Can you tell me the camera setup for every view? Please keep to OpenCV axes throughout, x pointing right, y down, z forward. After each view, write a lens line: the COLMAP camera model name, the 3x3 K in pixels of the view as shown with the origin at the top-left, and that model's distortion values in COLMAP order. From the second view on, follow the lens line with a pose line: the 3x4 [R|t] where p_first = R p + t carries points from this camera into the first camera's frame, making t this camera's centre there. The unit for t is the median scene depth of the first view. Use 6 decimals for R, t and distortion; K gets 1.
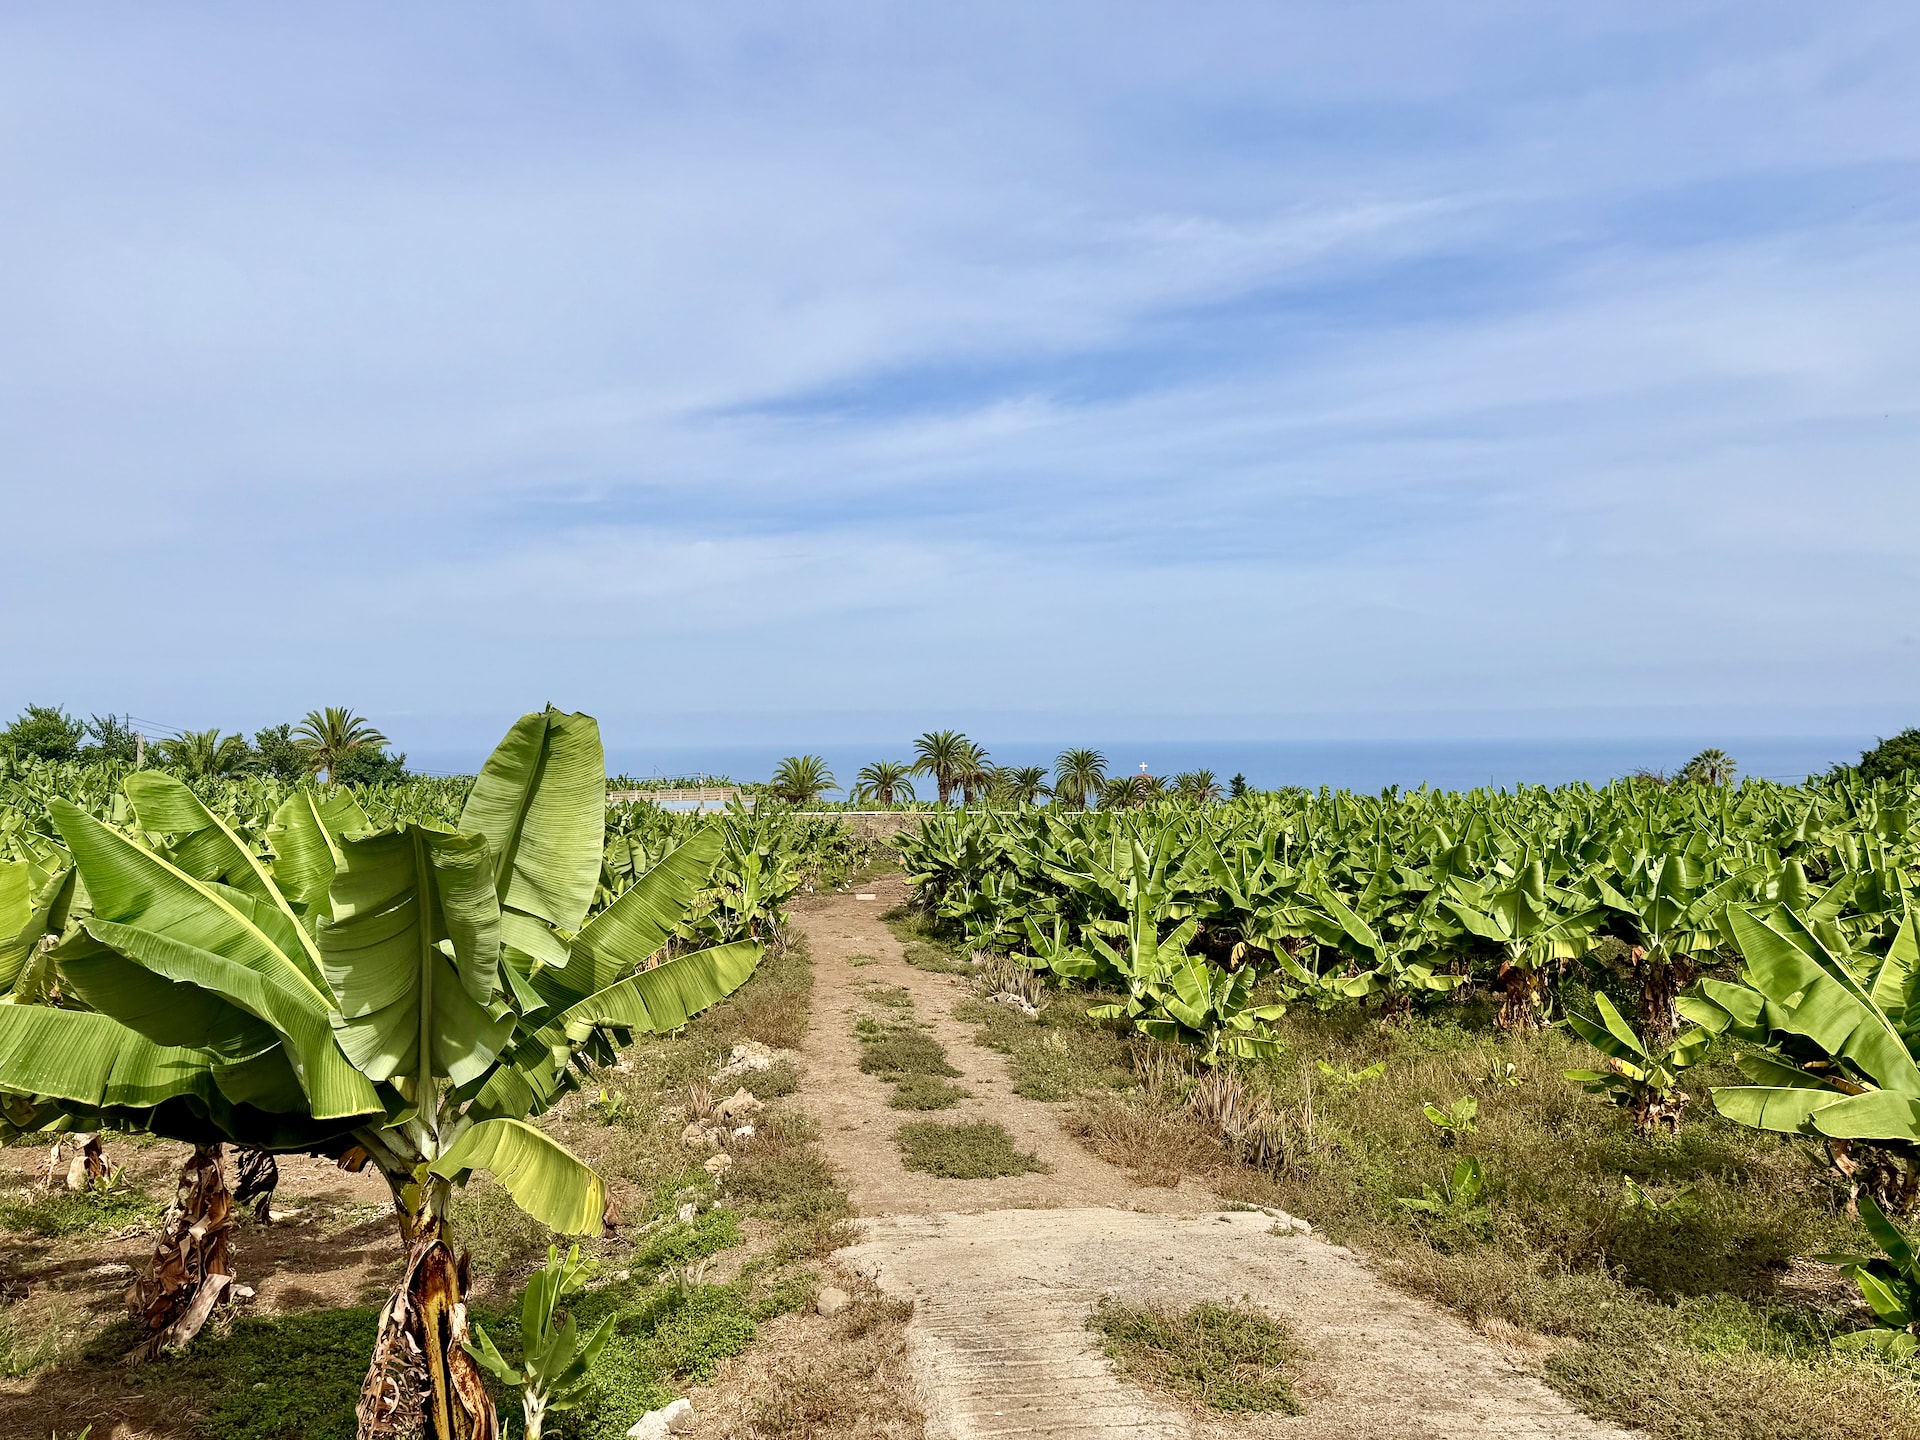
lens RADIAL K [[1341.3, 0, 958.4], [0, 1341.3, 722.6], [0, 0, 1]] dist [0.000846, -0.002153]
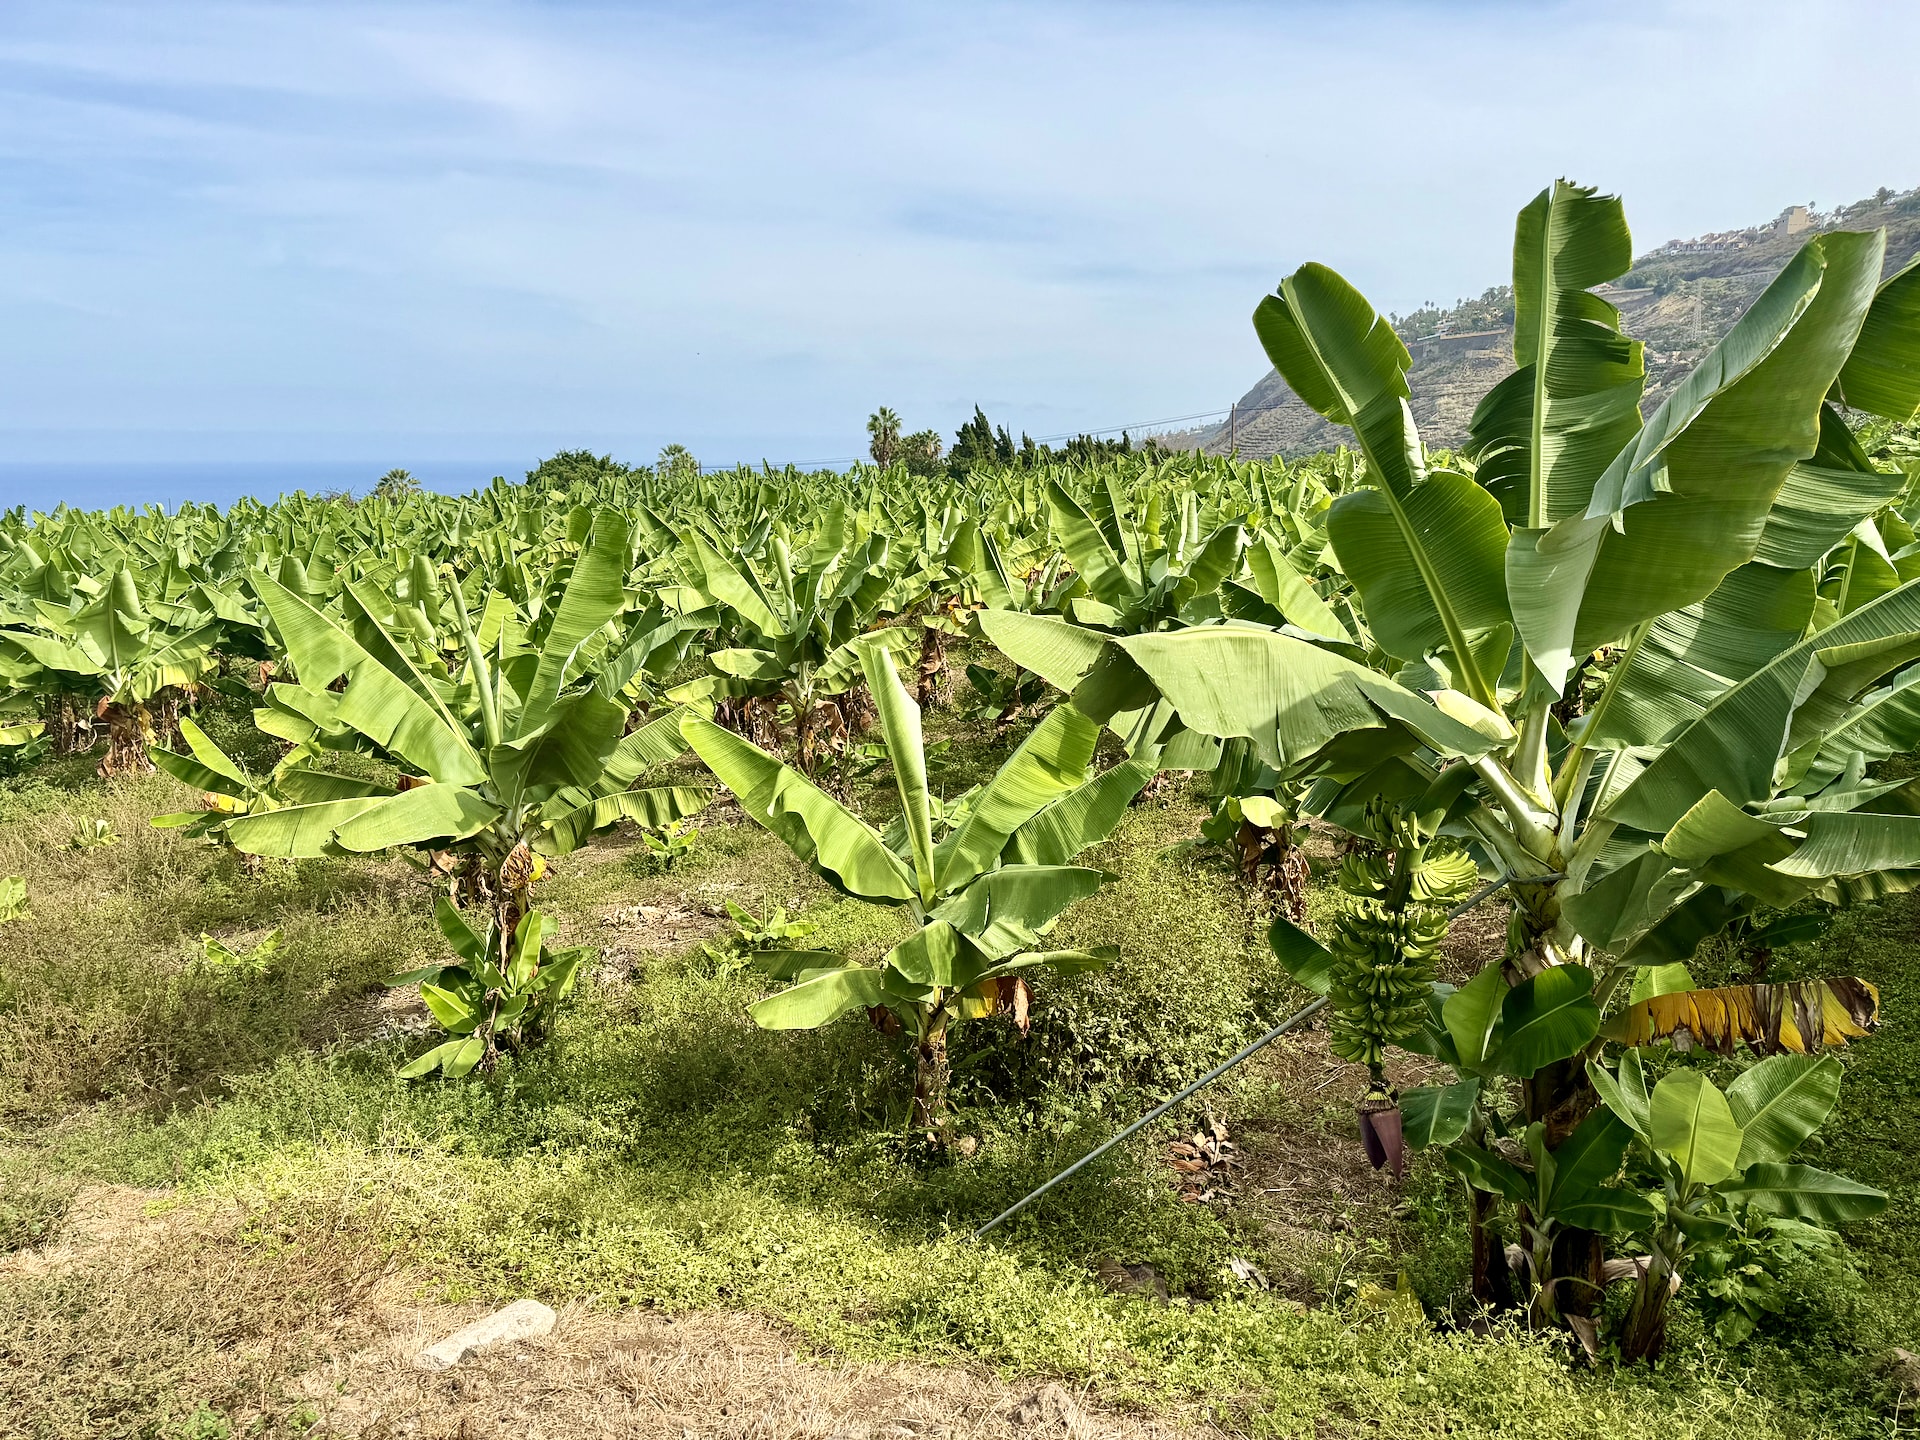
lens RADIAL K [[1341.3, 0, 959.3], [0, 1341.3, 719.9], [0, 0, 1]] dist [0.000846, -0.002153]
pose [[0.627214, -0.138884, 0.766364, 0.113442], [-0.015109, 0.981618, 0.190258, 0.029998], [-0.778700, -0.130912, 0.613586, 0.098700]]
